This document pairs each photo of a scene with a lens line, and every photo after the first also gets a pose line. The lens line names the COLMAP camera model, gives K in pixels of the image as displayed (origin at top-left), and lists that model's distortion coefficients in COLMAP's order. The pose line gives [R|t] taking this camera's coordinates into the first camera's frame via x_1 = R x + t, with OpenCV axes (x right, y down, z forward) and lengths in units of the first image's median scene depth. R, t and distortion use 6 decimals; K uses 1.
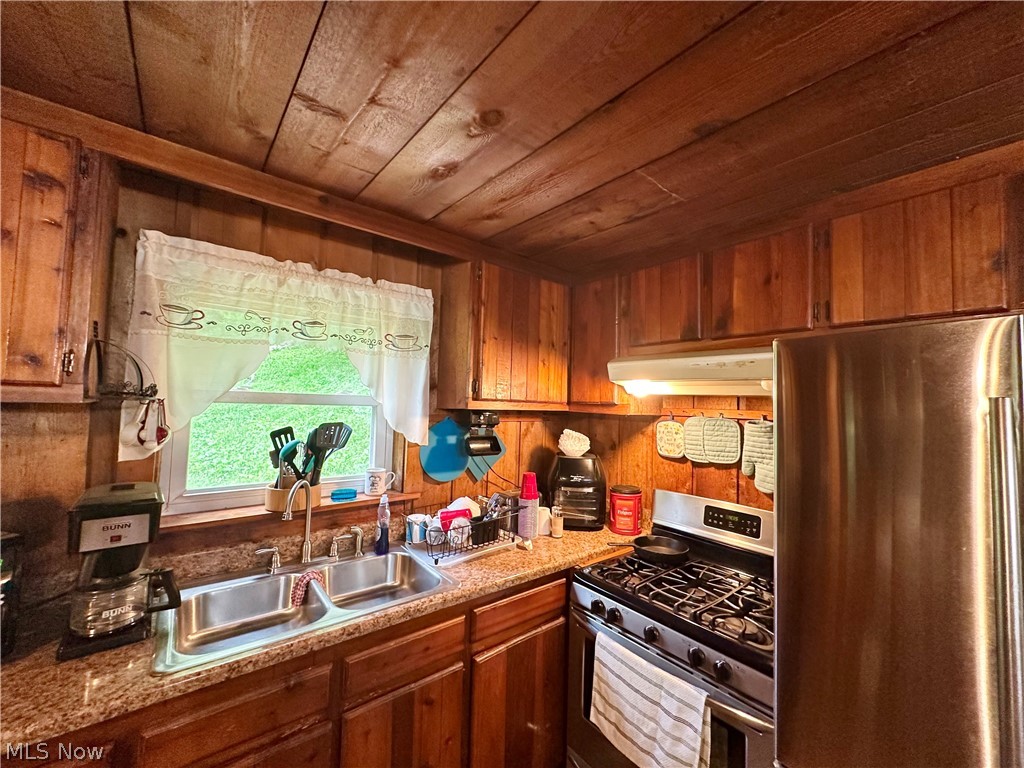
lens RADIAL K [[406.5, 0, 513.9], [0, 406.5, 380.3], [0, 0, 1]] dist [-0.000802, -0.000119]
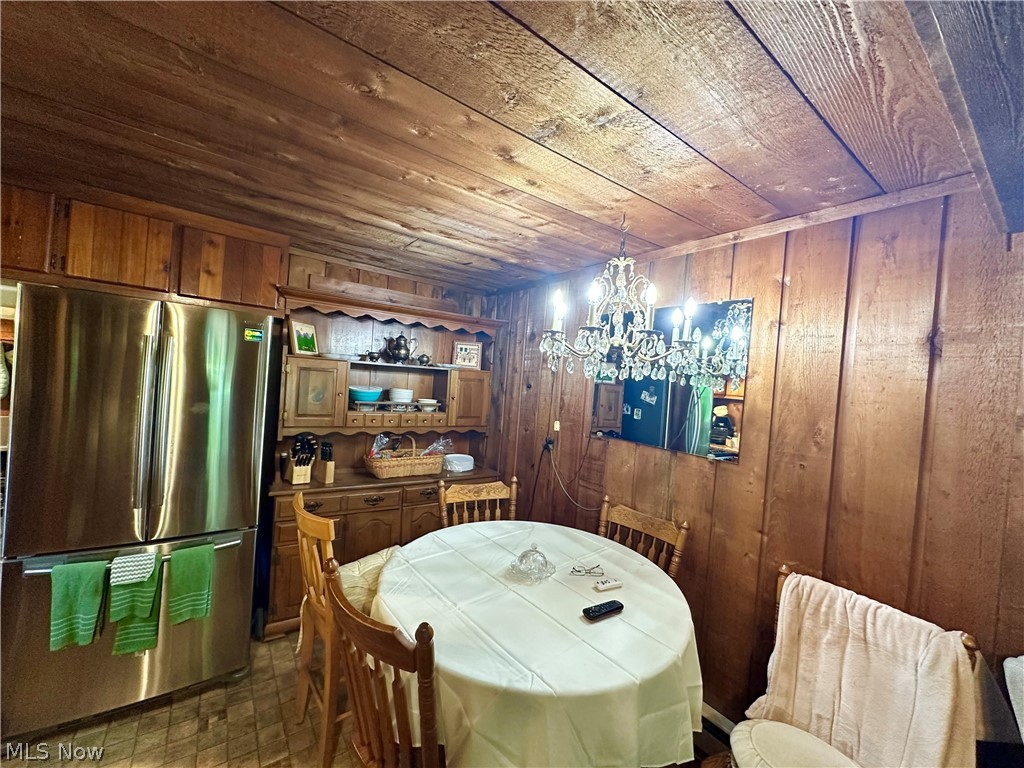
lens RADIAL K [[406.5, 0, 512.7], [0, 406.5, 384.7], [0, 0, 1]] dist [-0.000802, -0.000119]
pose [[0.064107, -0.028874, 0.997525, -0.530748], [-0.123046, 0.991725, 0.036614, -0.001667], [-0.990328, -0.125089, 0.060024, -0.663608]]
